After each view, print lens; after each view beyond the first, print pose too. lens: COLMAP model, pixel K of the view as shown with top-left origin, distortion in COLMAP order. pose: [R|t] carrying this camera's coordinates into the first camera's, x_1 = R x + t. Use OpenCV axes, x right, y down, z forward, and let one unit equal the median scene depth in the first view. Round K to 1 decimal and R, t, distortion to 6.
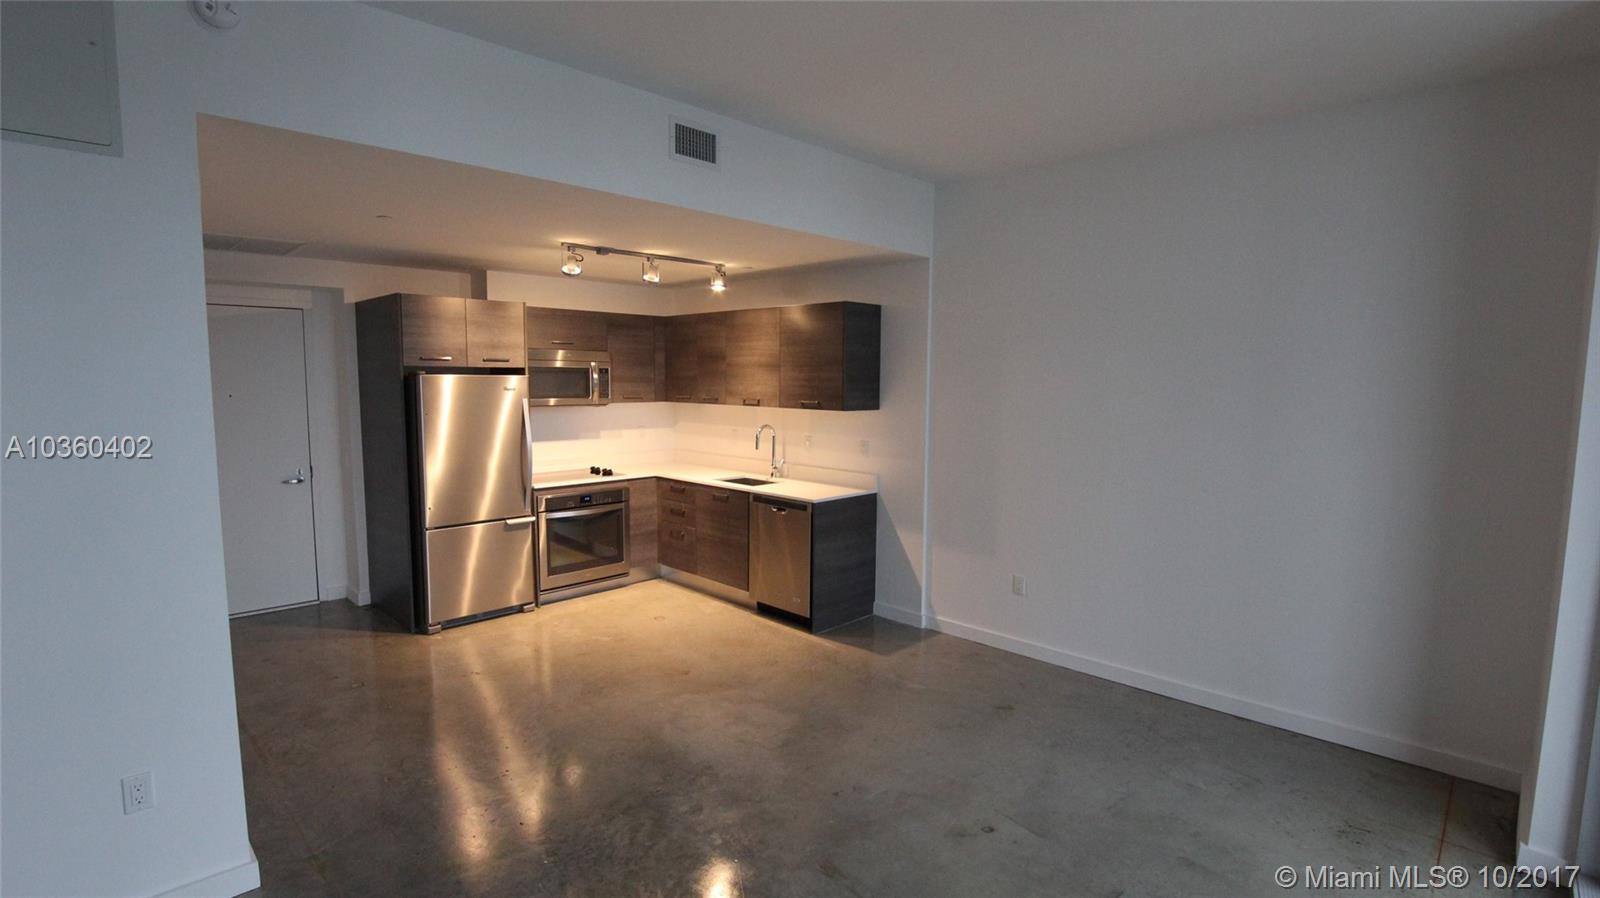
lens RADIAL K [[746.3, 0, 800.0], [0, 746.3, 449.0], [0, 0, 1]] dist [-0.031860, 0.000168]
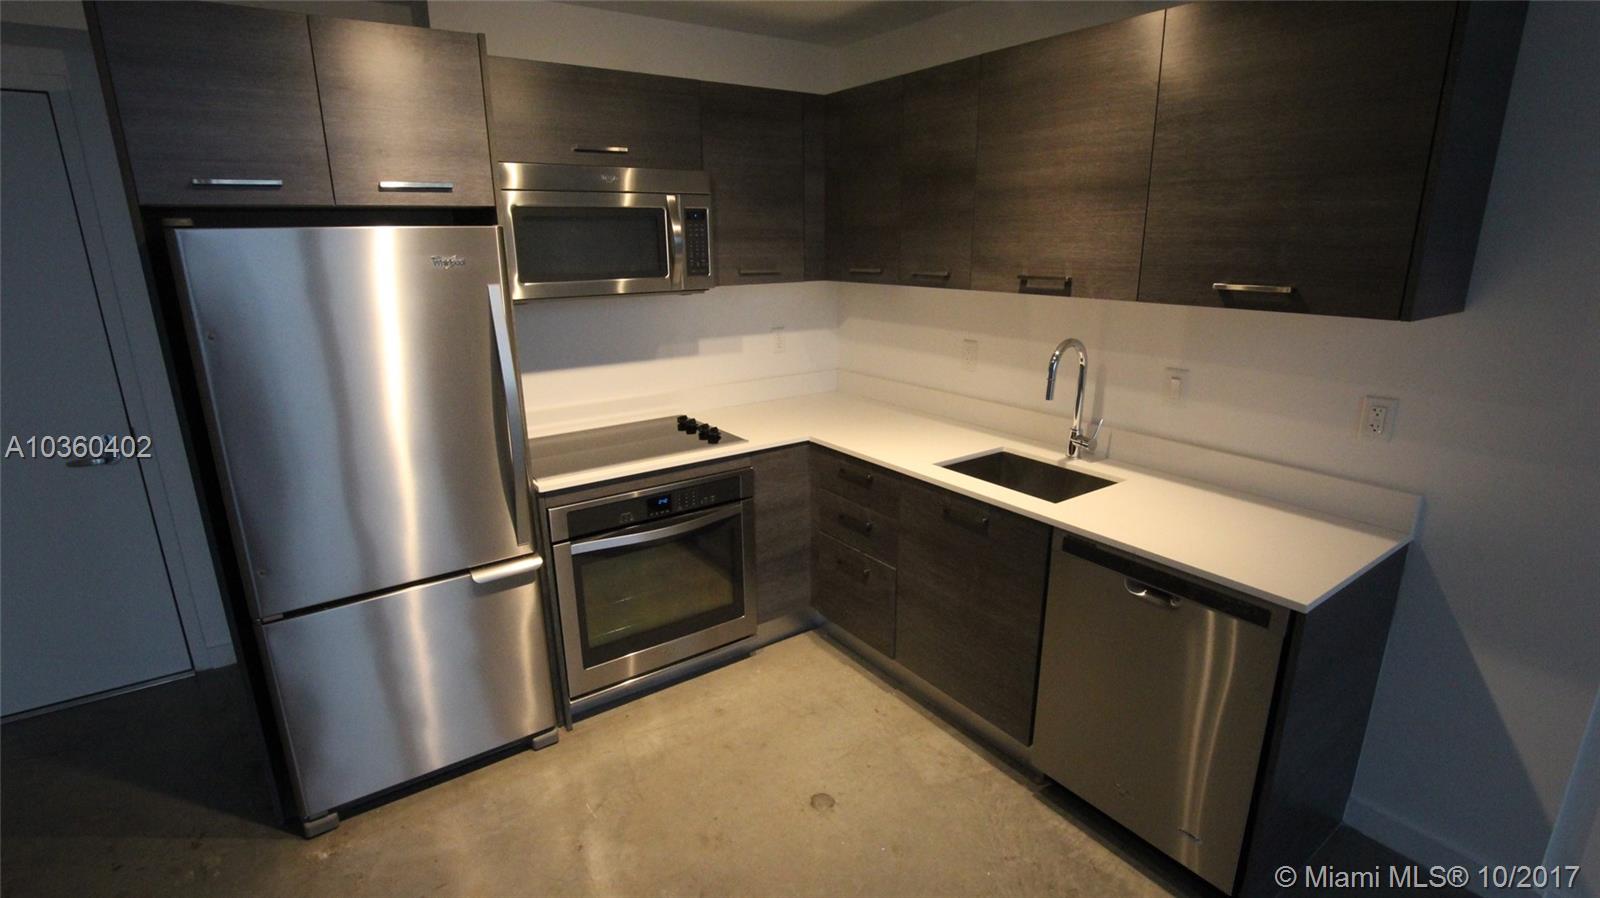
lens RADIAL K [[746.3, 0, 800.0], [0, 746.3, 449.0], [0, 0, 1]] dist [-0.031860, 0.000168]
pose [[0.983733, 0.030041, -0.177107, -0.116930], [0.001531, 0.984480, 0.175489, -0.044242], [0.179630, -0.172906, 0.968420, 0.550229]]
